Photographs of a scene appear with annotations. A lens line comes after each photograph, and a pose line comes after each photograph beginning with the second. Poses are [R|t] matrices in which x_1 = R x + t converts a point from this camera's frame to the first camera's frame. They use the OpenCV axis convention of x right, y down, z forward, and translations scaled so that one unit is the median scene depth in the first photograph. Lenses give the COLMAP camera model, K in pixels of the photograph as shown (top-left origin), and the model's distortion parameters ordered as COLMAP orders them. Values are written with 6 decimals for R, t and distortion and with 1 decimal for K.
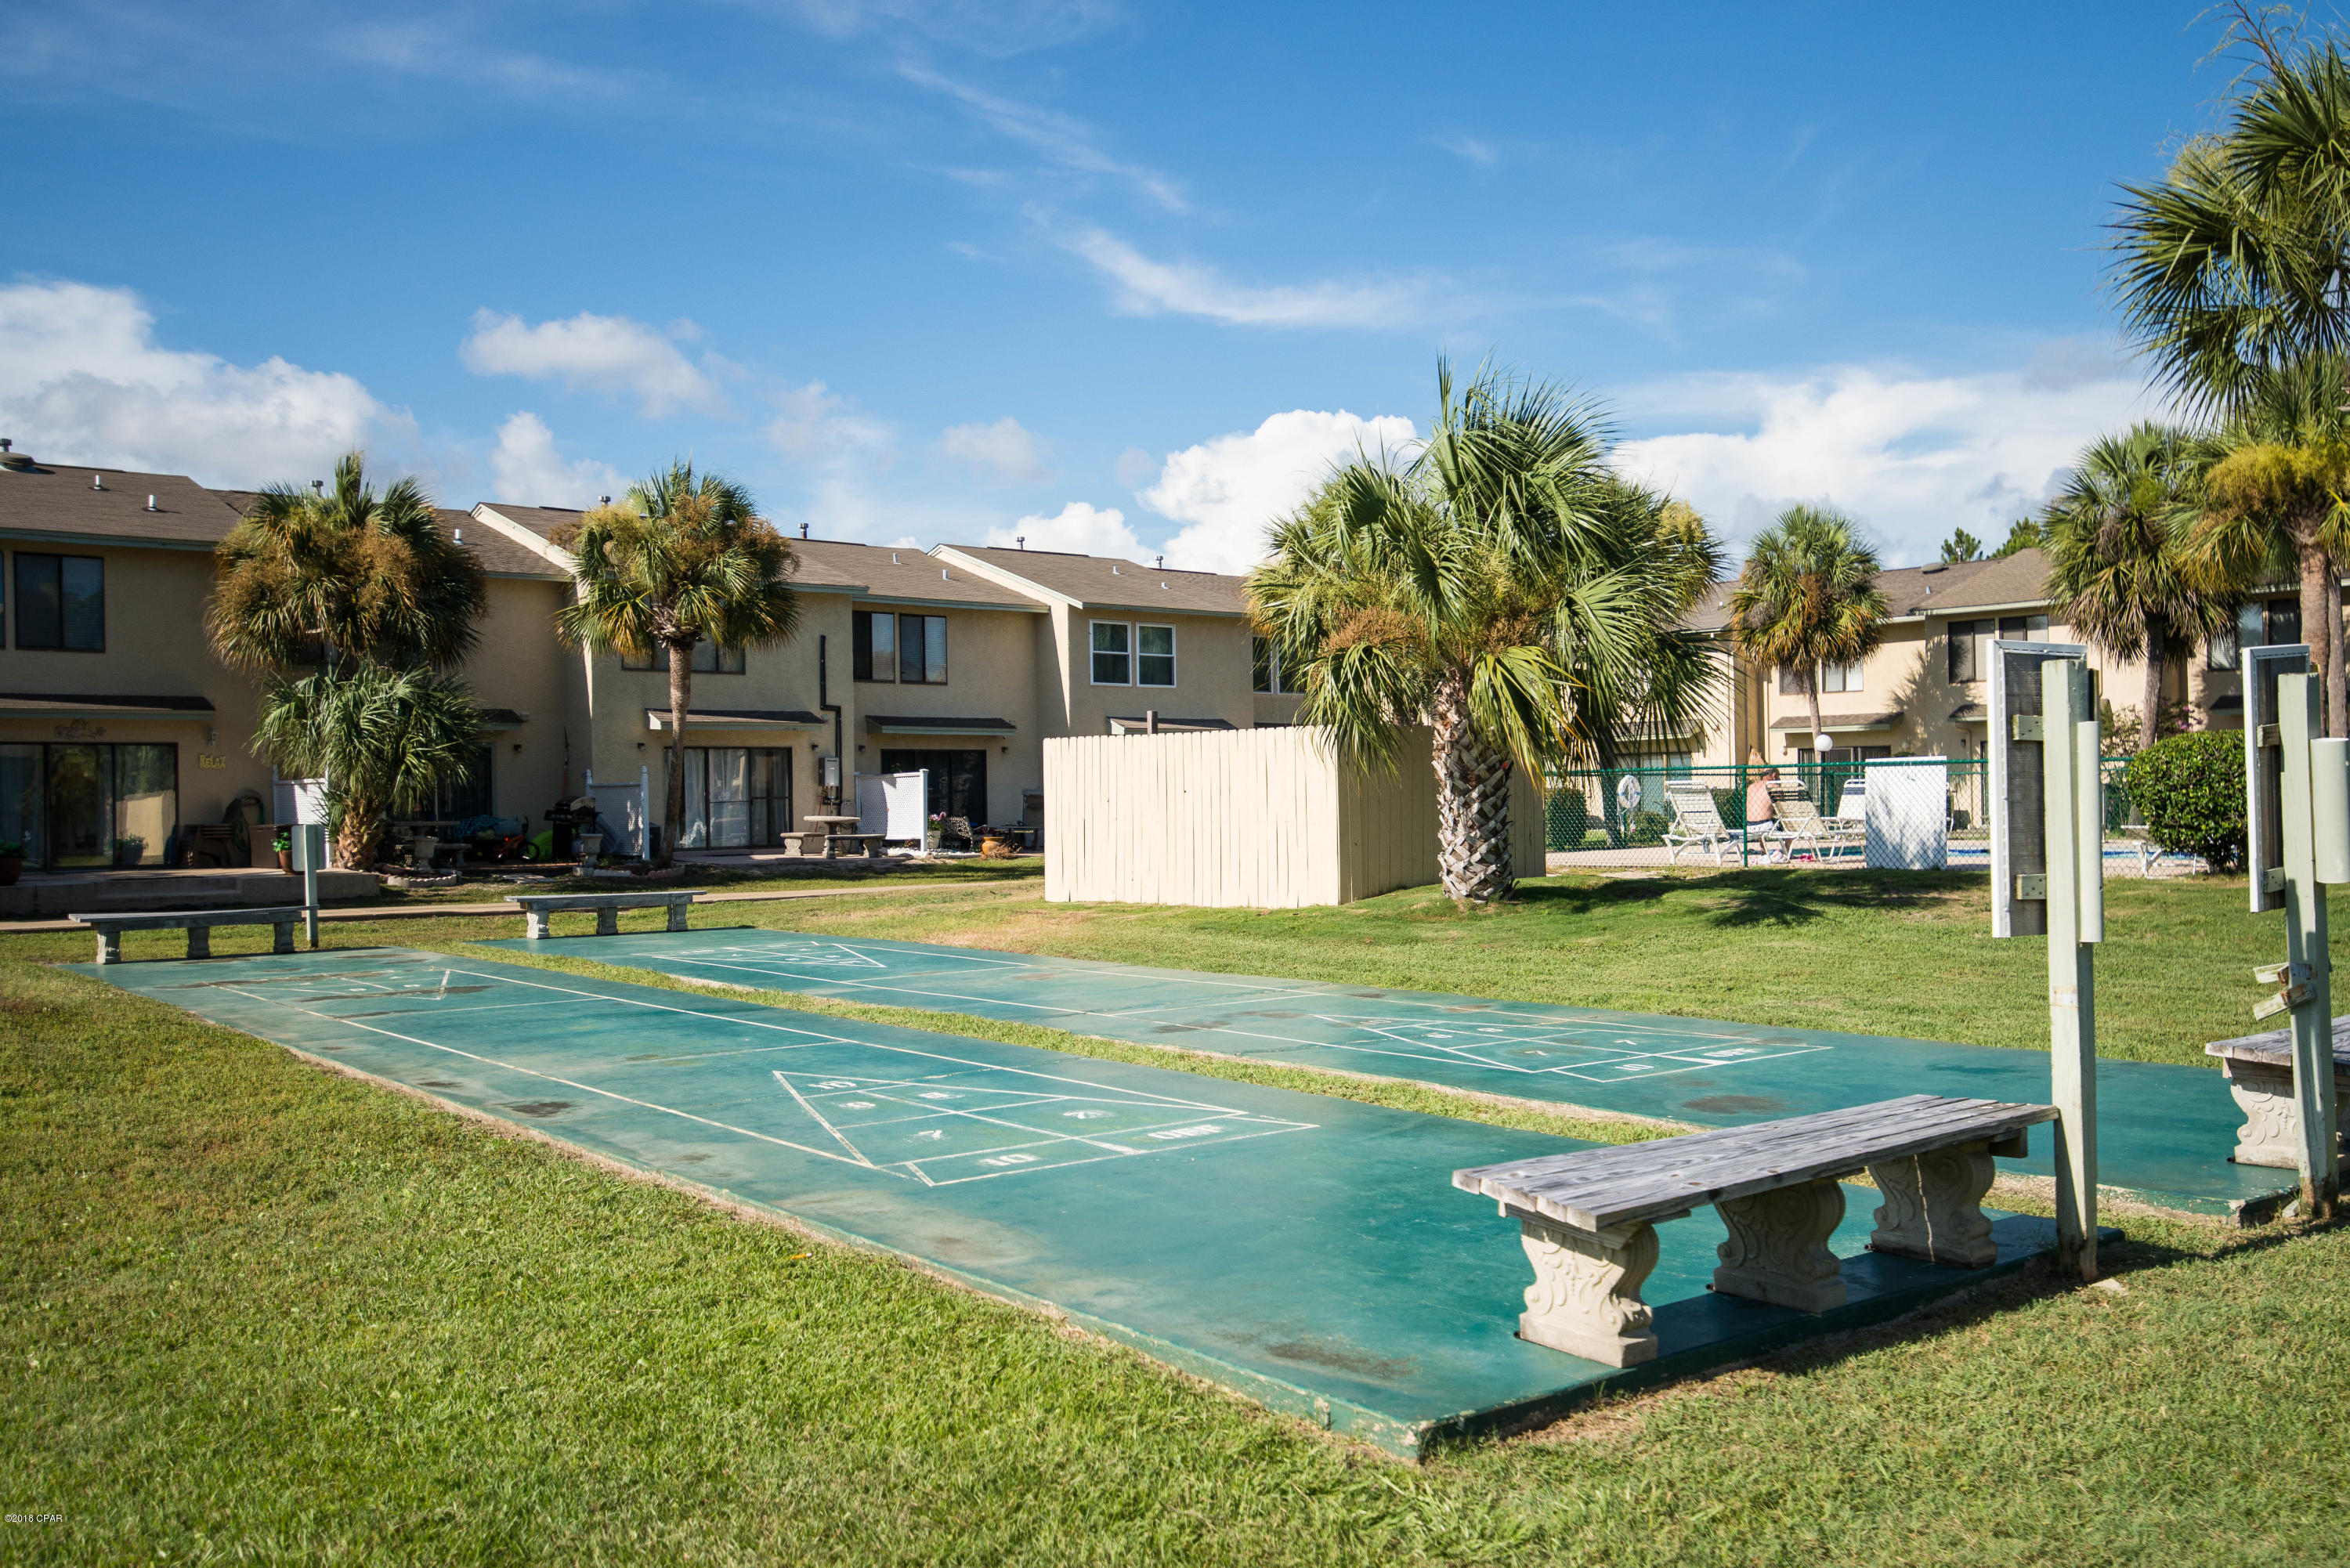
lens RADIAL K [[2018.3, 0, 1173.0], [0, 2018.3, 739.1], [0, 0, 1]] dist [0.050329, -0.000331]
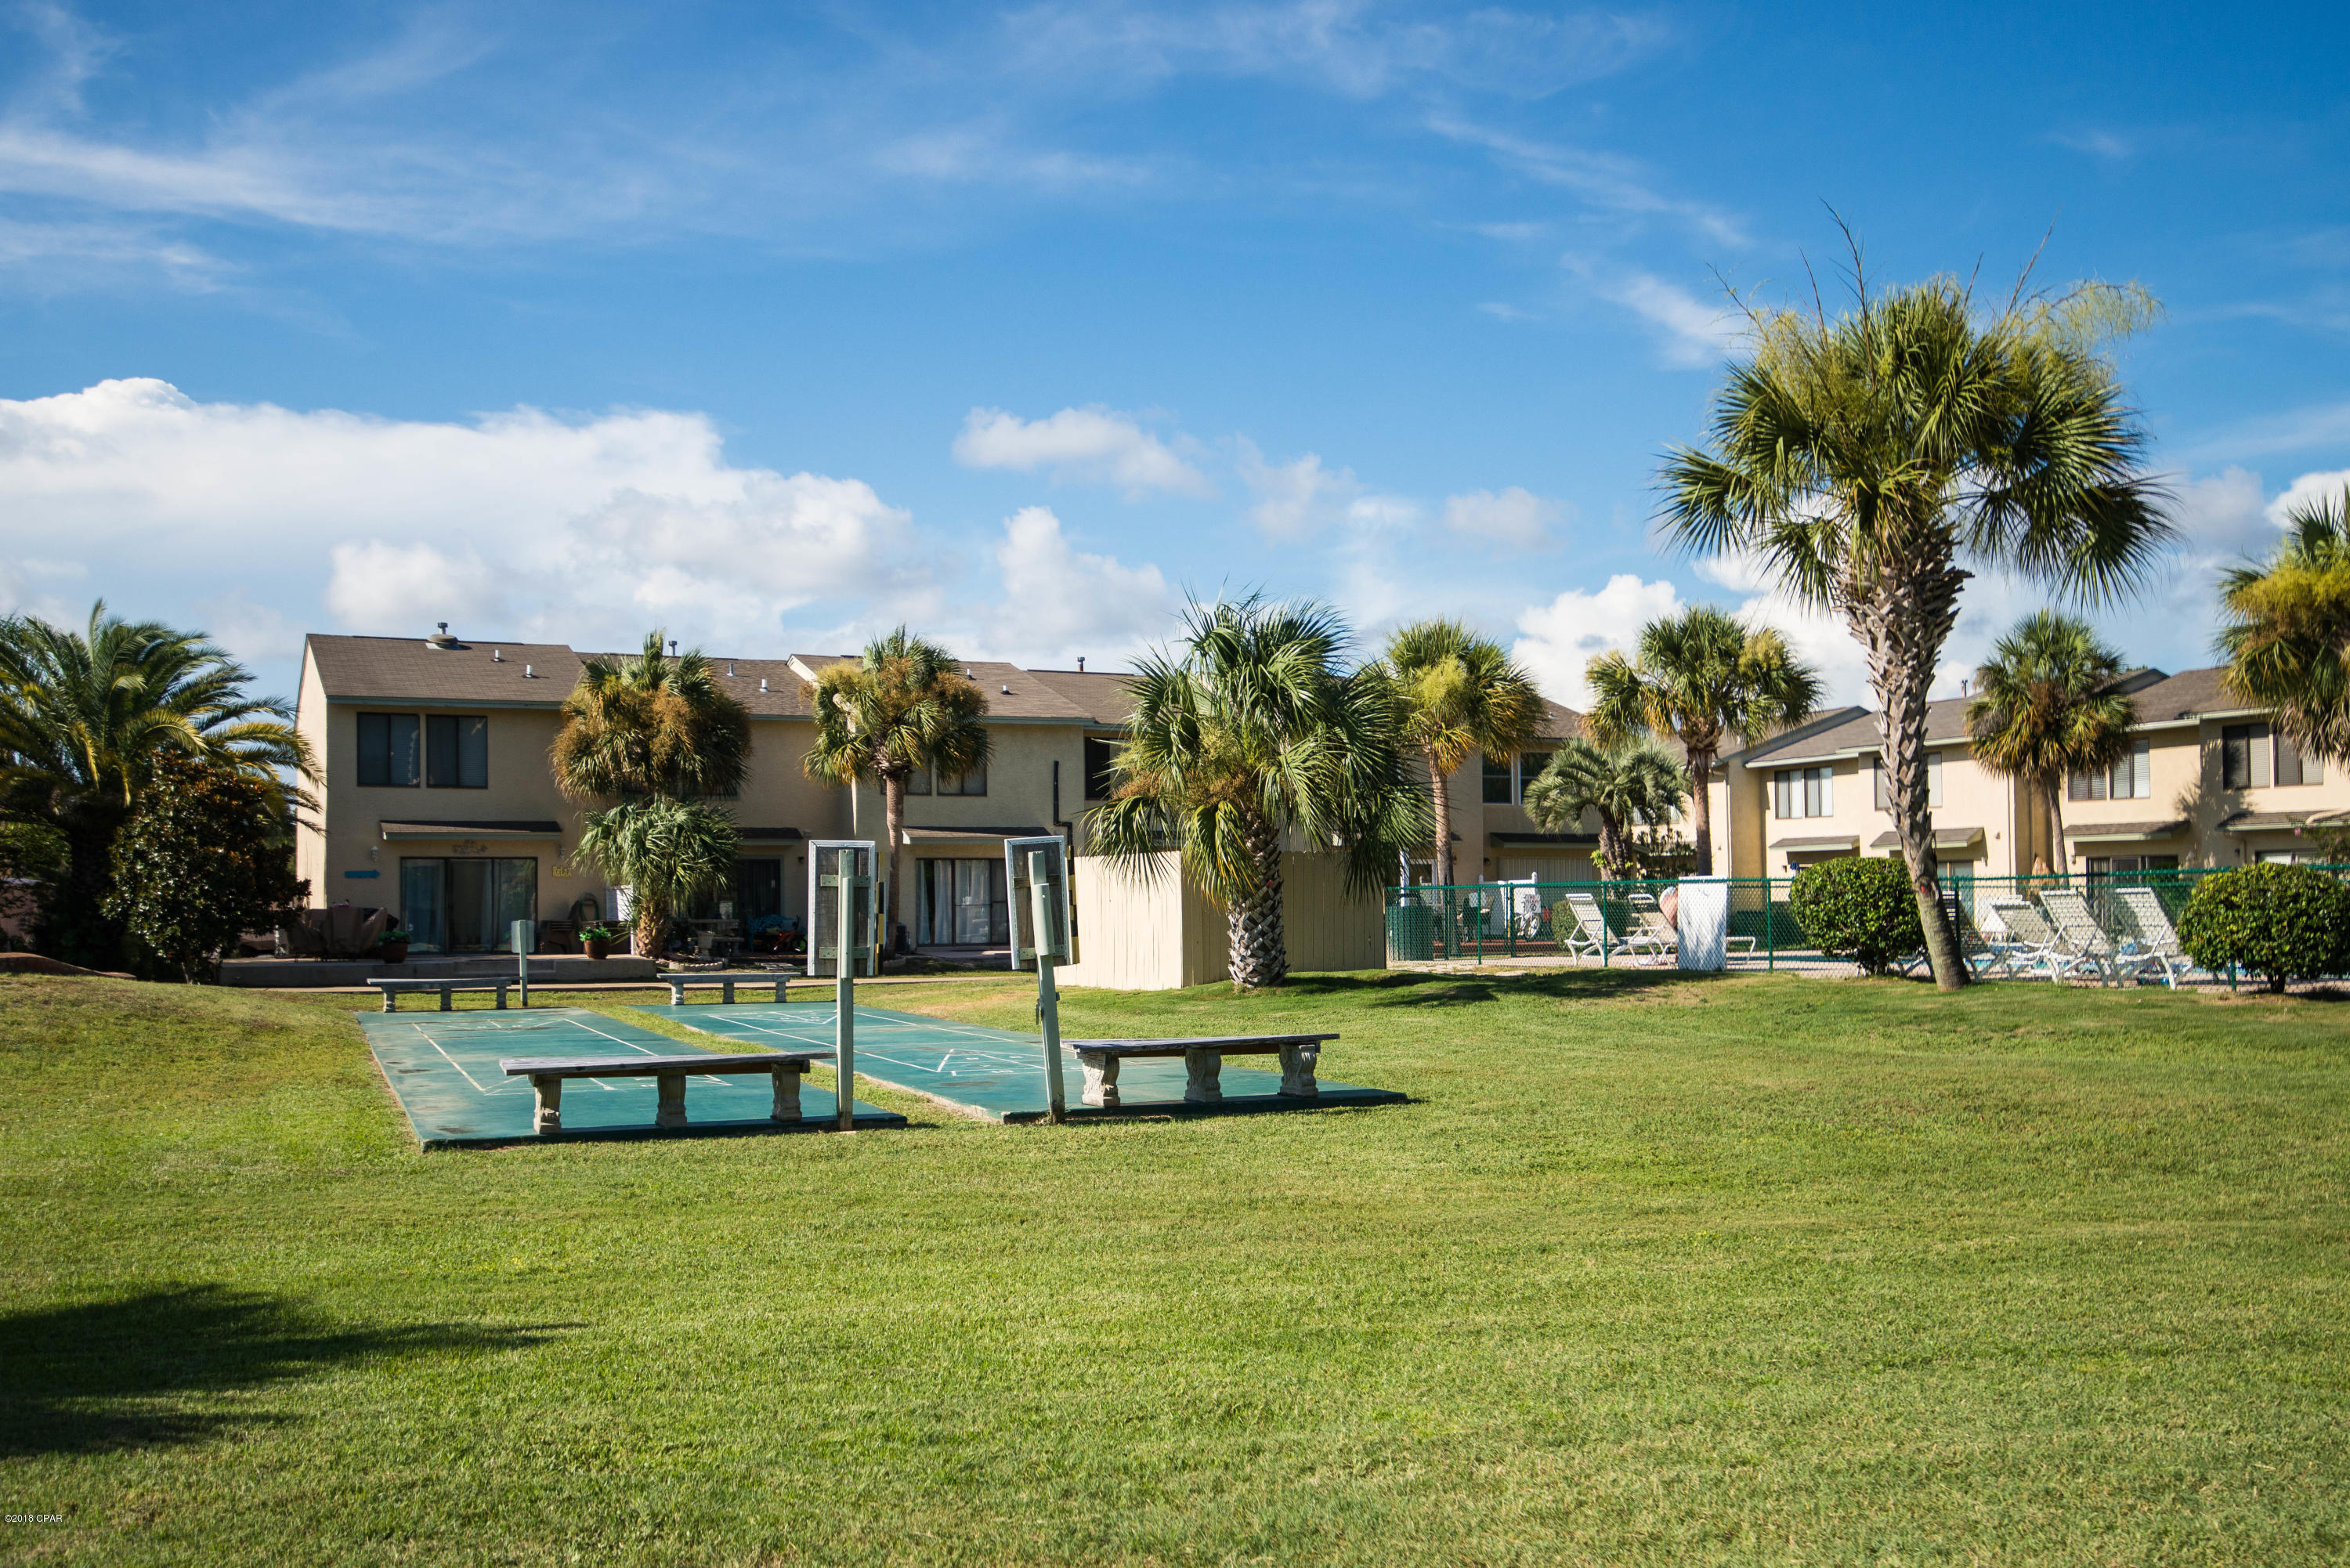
lens RADIAL K [[2382.4, 0, 1175.0], [0, 2382.4, 784.0], [0, 0, 1]] dist [0.054774, 0.033016]
pose [[0.949501, -0.008917, -0.313637, 0.299112], [0.003114, 0.999815, -0.019001, -0.011510], [0.313748, 0.017065, 0.949353, -0.254497]]
